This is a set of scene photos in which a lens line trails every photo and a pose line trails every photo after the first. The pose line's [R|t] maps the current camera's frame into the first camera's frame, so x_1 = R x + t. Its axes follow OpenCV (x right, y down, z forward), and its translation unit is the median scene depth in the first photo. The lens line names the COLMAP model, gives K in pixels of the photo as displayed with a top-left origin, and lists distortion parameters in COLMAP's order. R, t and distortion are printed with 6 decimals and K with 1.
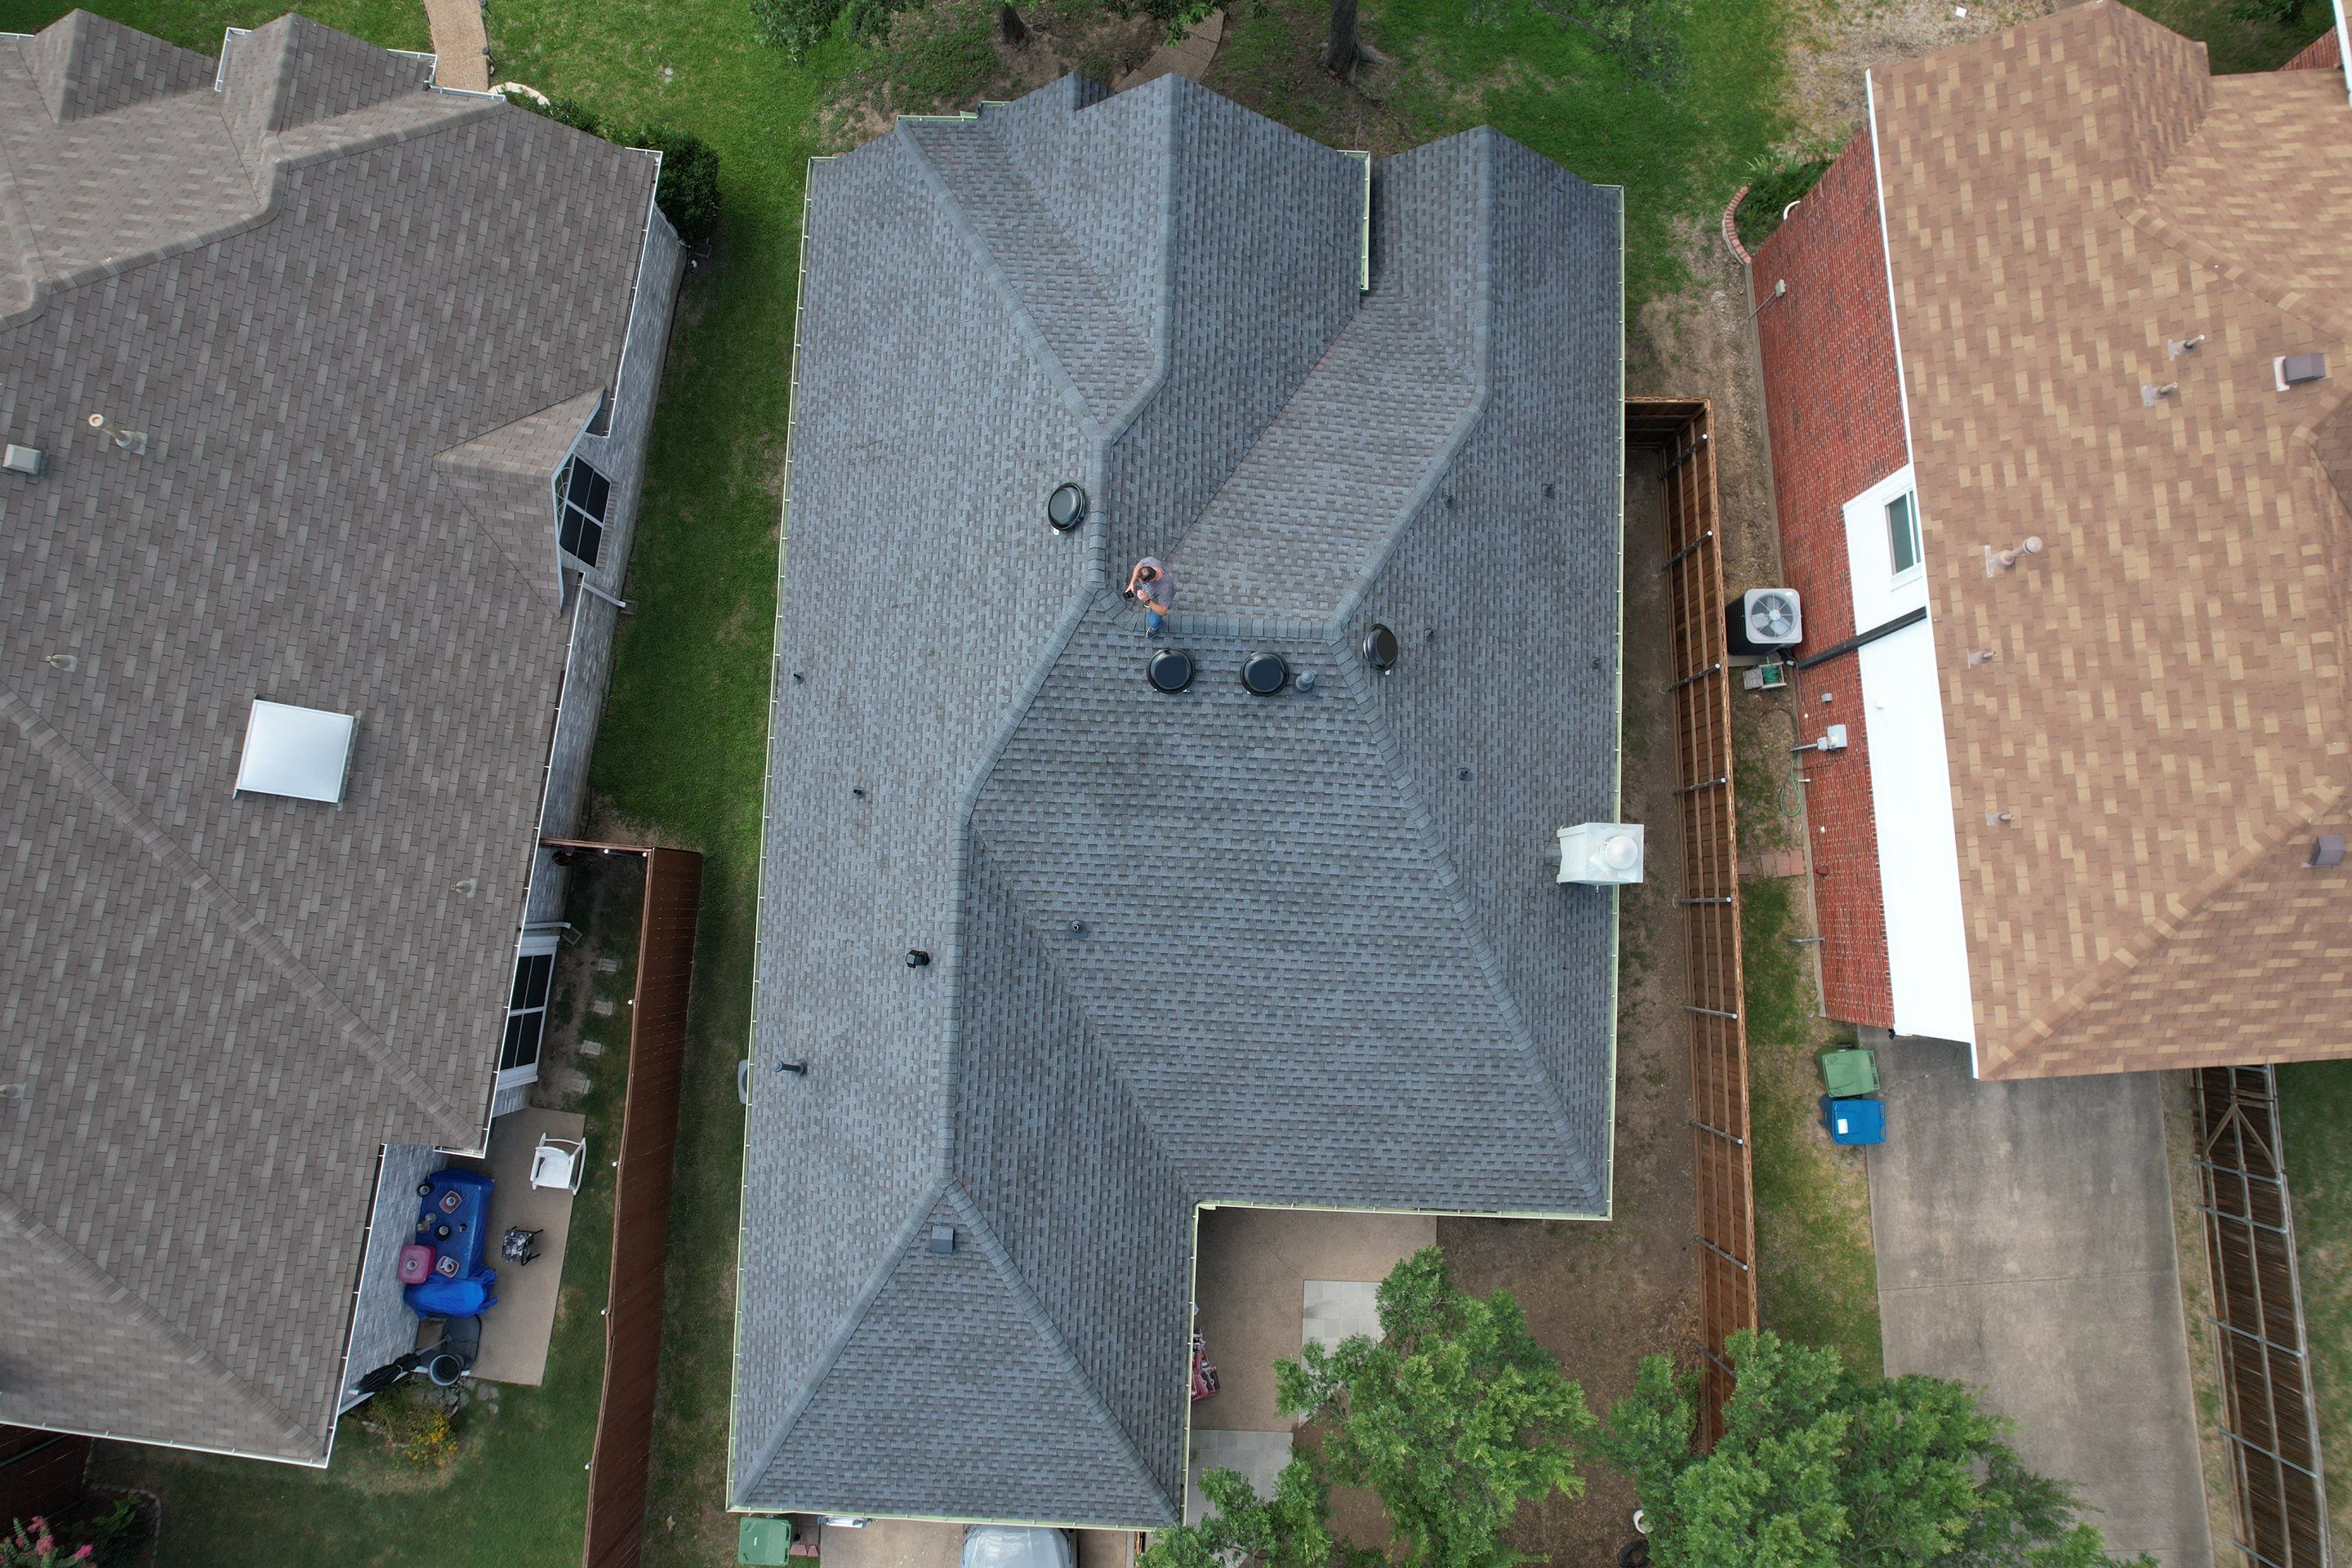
lens RADIAL K [[1500.6, 0, 1176.3], [0, 1500.6, 789.1], [0, 0, 1]] dist [-0.075577, 0.066635]
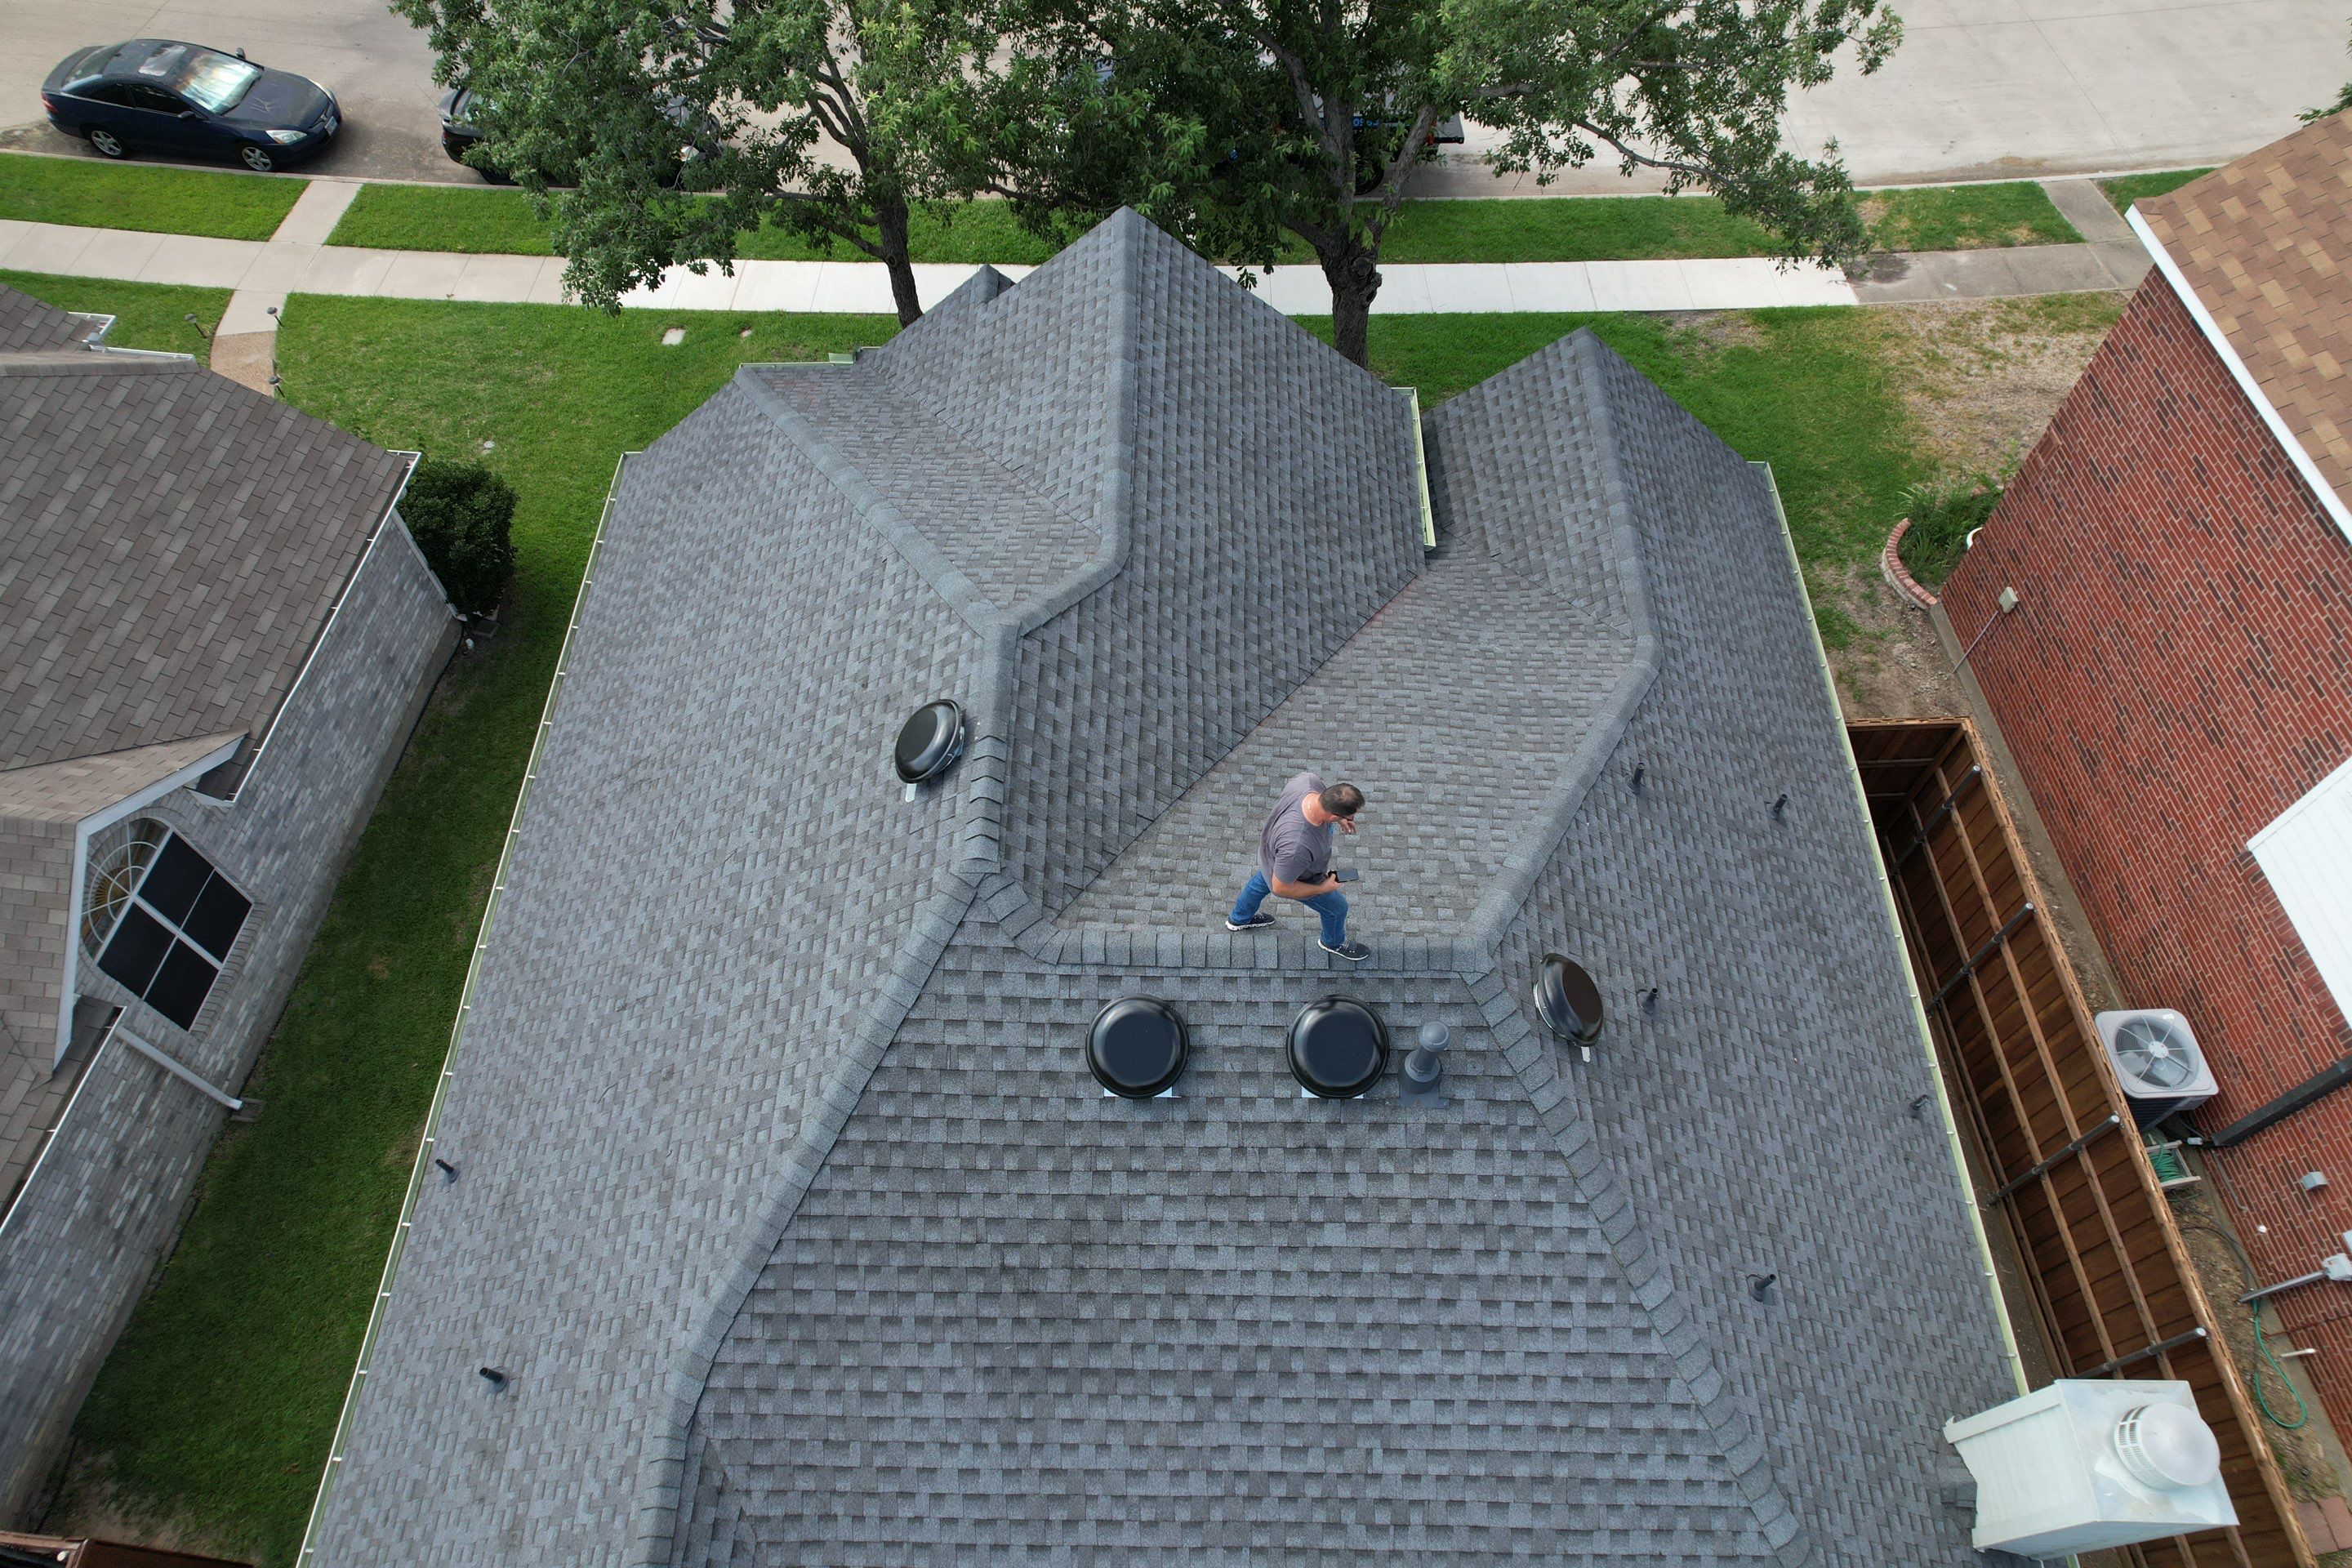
lens RADIAL K [[1500.6, 0, 1174.9], [0, 1500.6, 785.5], [0, 0, 1]] dist [-0.075577, 0.066635]
pose [[0.999613, -0.021679, 0.017405, 0.001640], [0.027297, 0.884040, -0.466613, 0.062608], [-0.005271, 0.466908, 0.884290, 0.510350]]
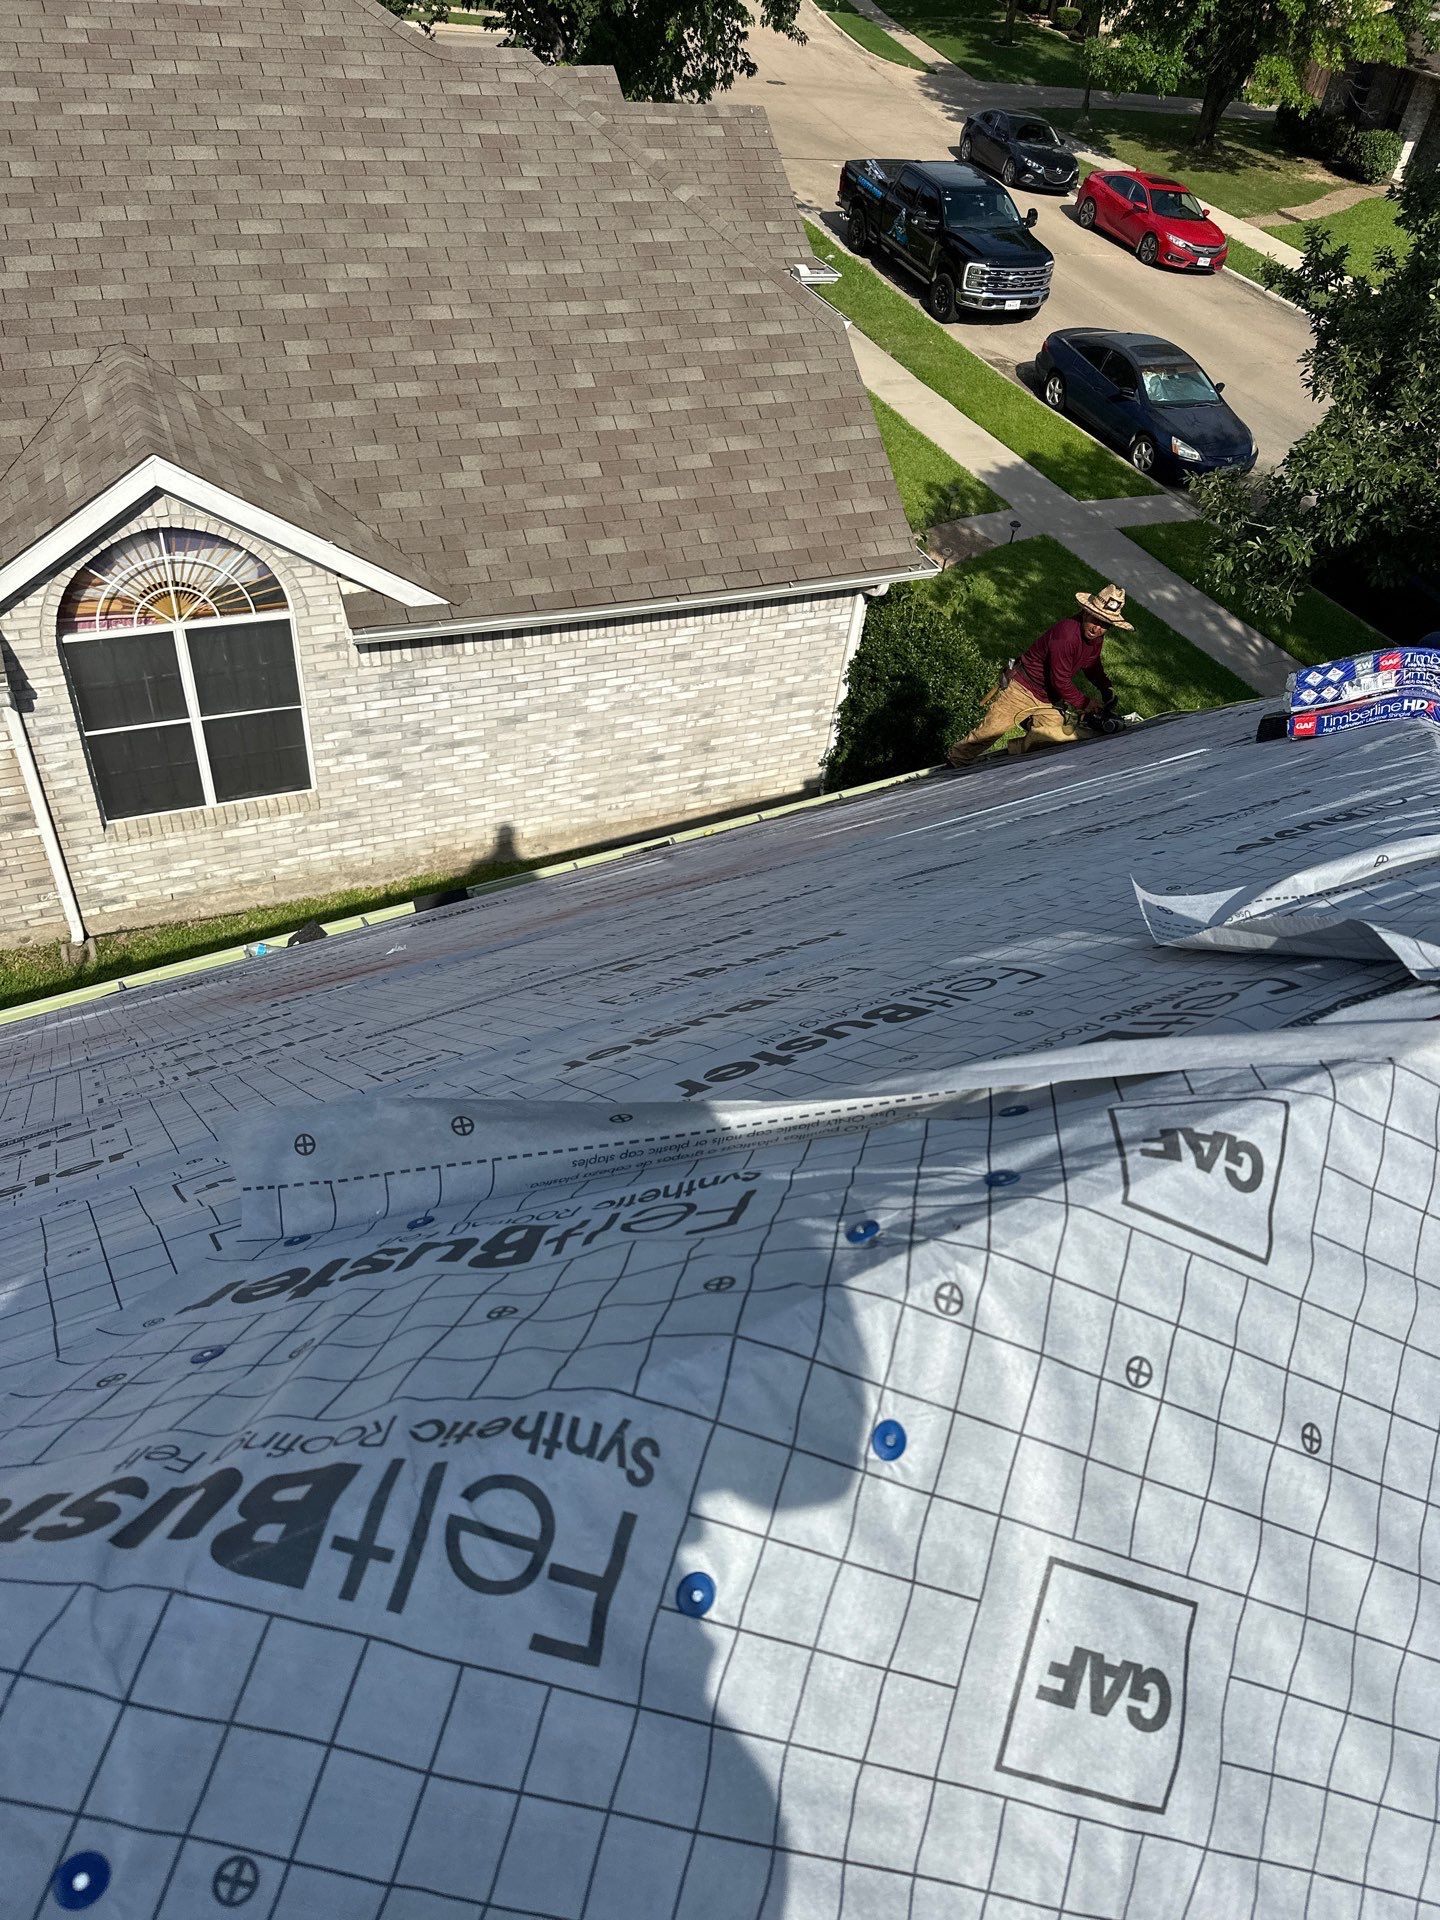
lens RADIAL K [[1352.1, 0, 714.5], [0, 1352.1, 960.5], [0, 0, 1]] dist [0.046461, -0.060058]
pose [[0.518962, 0.616131, -0.592504, -0.030169], [-0.854459, 0.354427, -0.379843, -0.159409], [-0.024034, 0.703395, 0.710393, 0.881927]]
